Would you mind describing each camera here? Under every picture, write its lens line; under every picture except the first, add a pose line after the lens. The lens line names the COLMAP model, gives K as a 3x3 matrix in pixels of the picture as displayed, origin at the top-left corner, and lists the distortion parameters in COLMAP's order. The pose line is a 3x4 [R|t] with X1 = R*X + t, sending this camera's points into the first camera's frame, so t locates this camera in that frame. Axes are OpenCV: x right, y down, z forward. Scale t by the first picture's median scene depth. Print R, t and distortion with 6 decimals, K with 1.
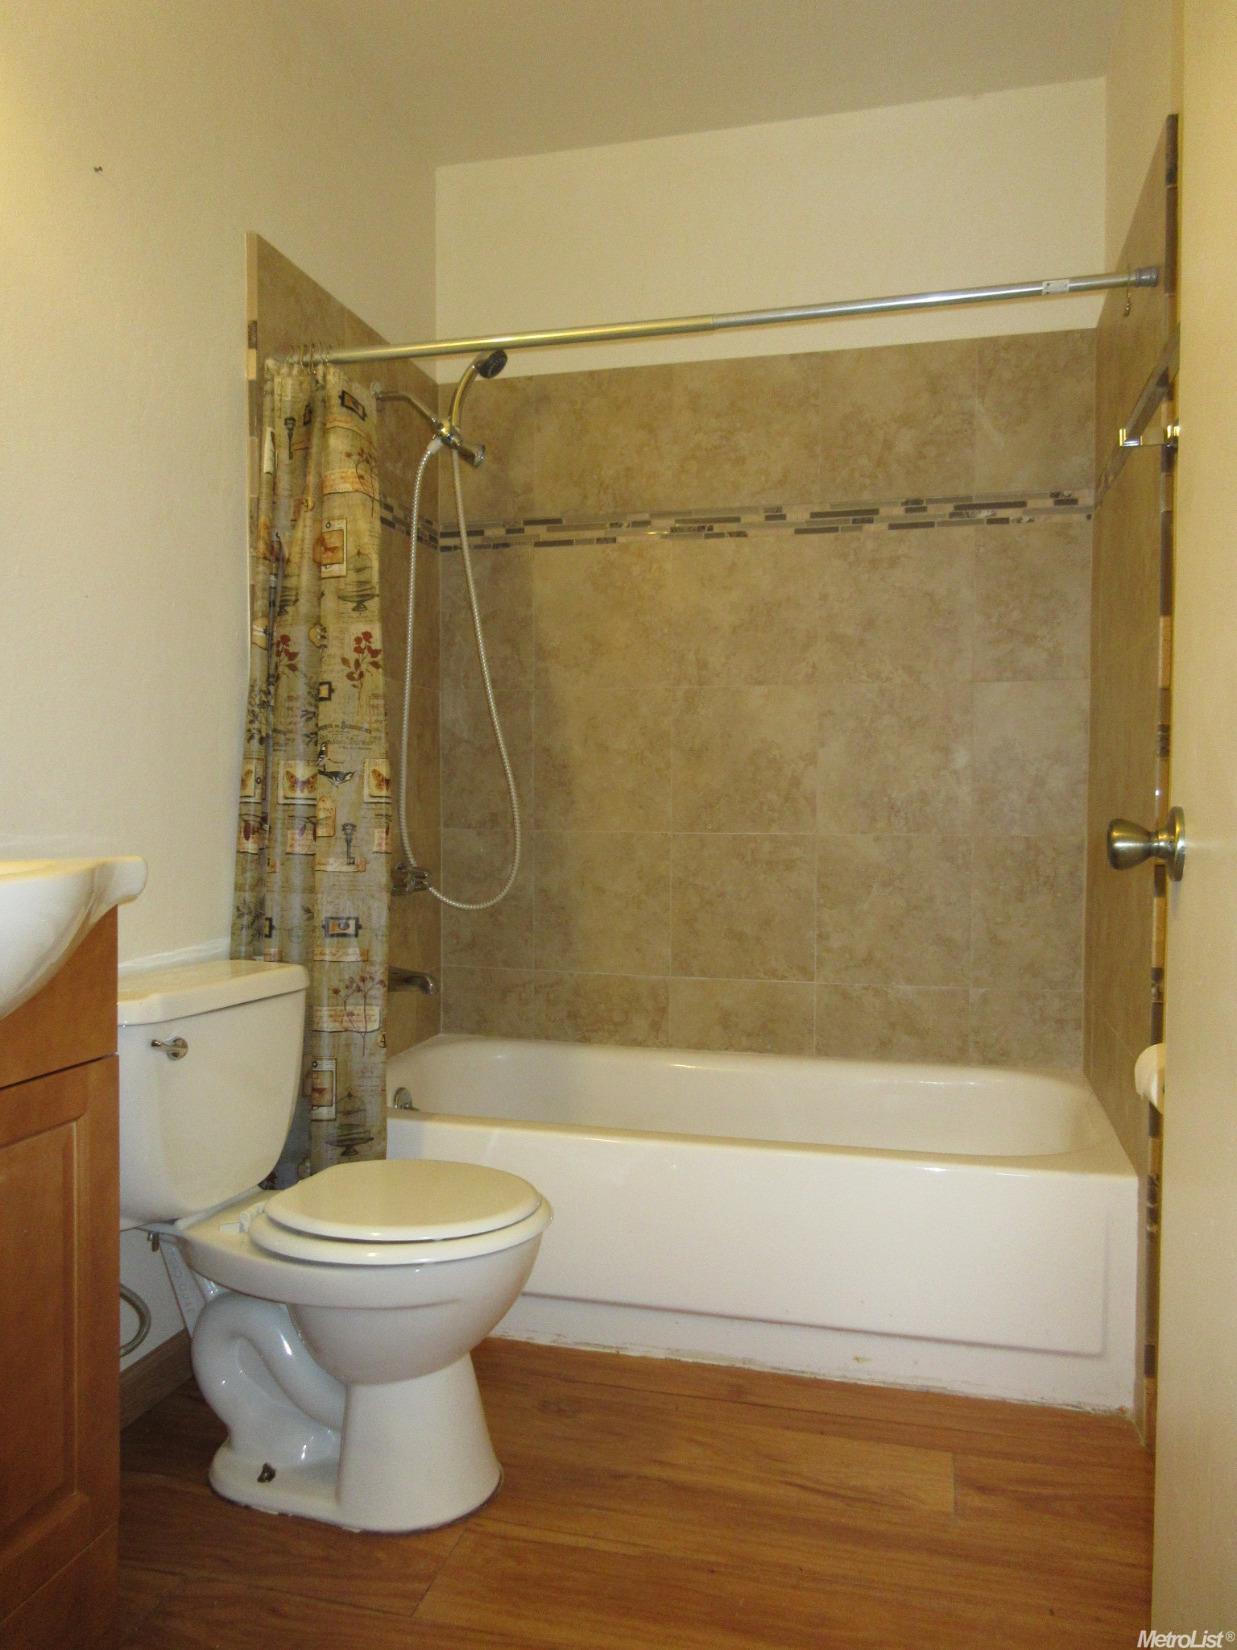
lens RADIAL K [[1207.0, 0, 629.3], [0, 1207.0, 827.5], [0, 0, 1]] dist [-0.013337, -0.000117]
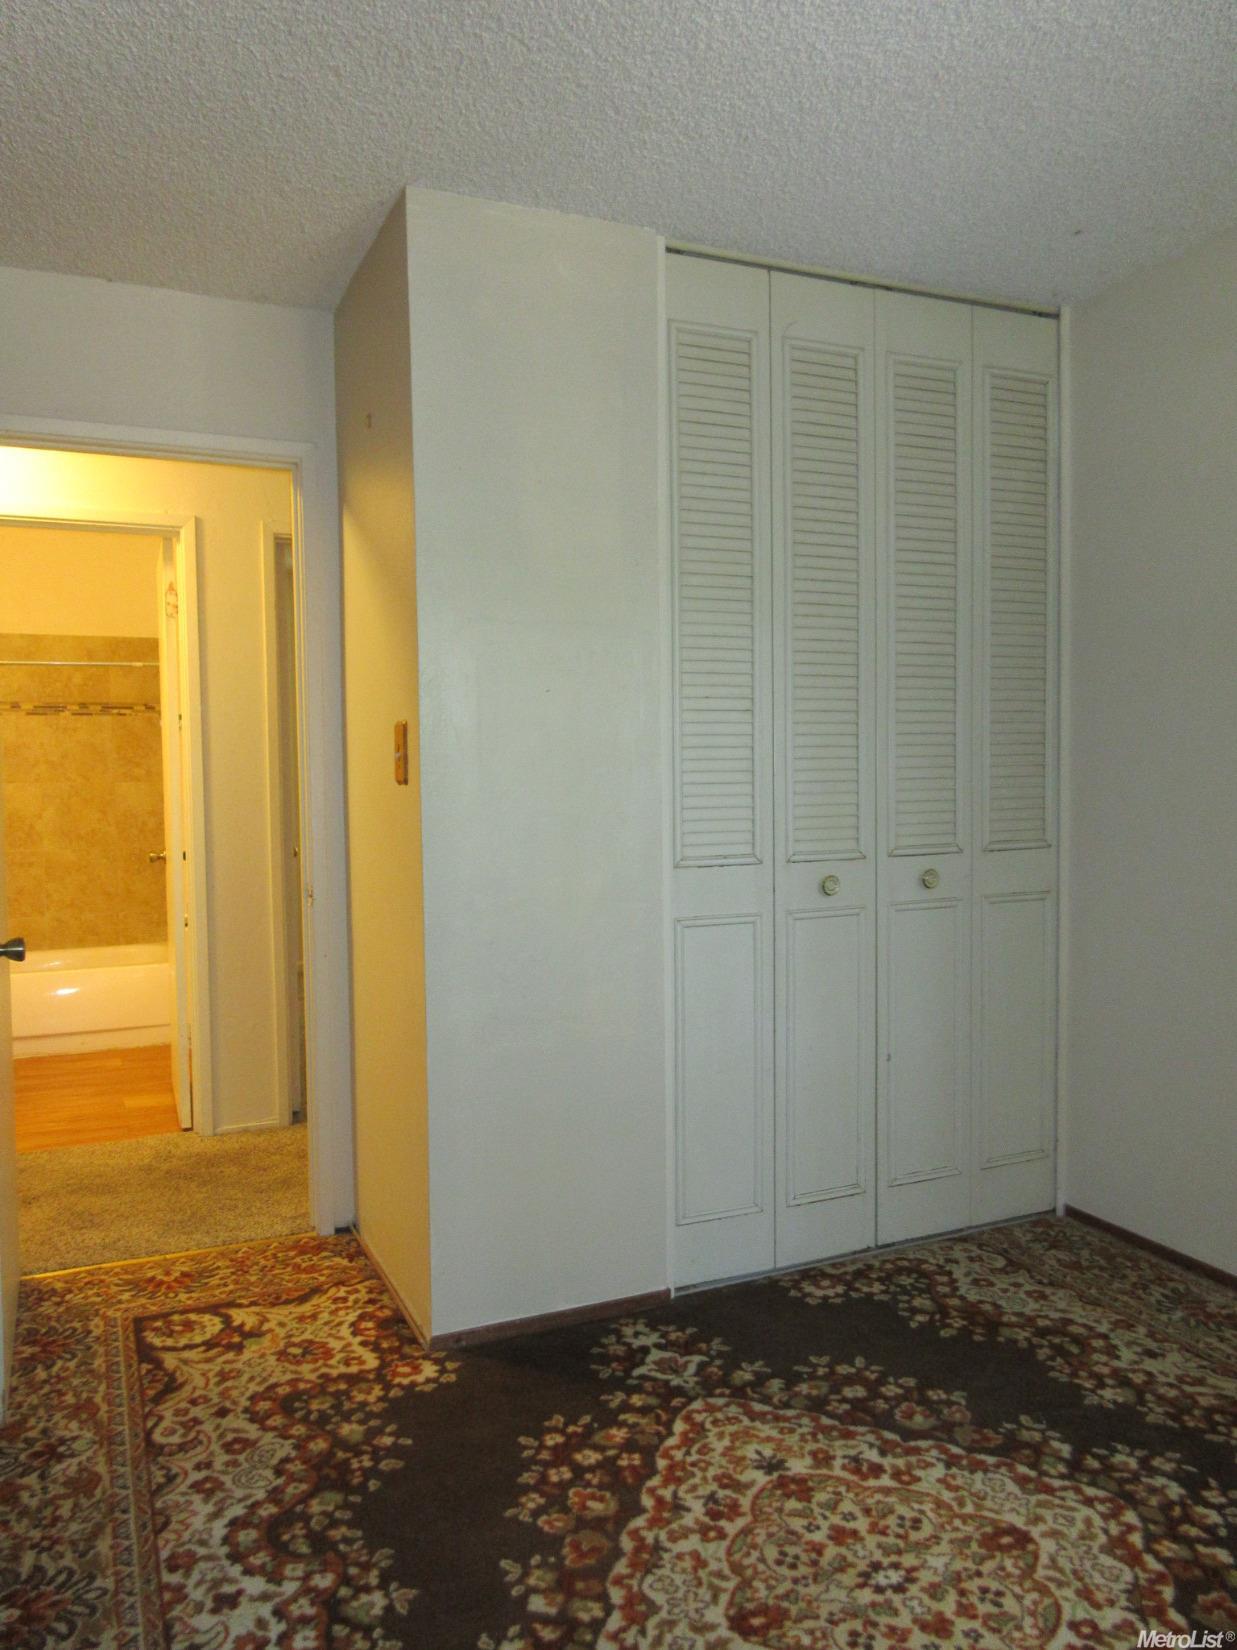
lens RADIAL K [[1207.0, 0, 632.8], [0, 1207.0, 825.8], [0, 0, 1]] dist [-0.013337, -0.000117]
pose [[0.778858, -0.048245, 0.625343, -0.391043], [0.036832, 0.998835, 0.031186, -0.069839], [-0.626118, -0.001256, 0.779727, -1.437776]]
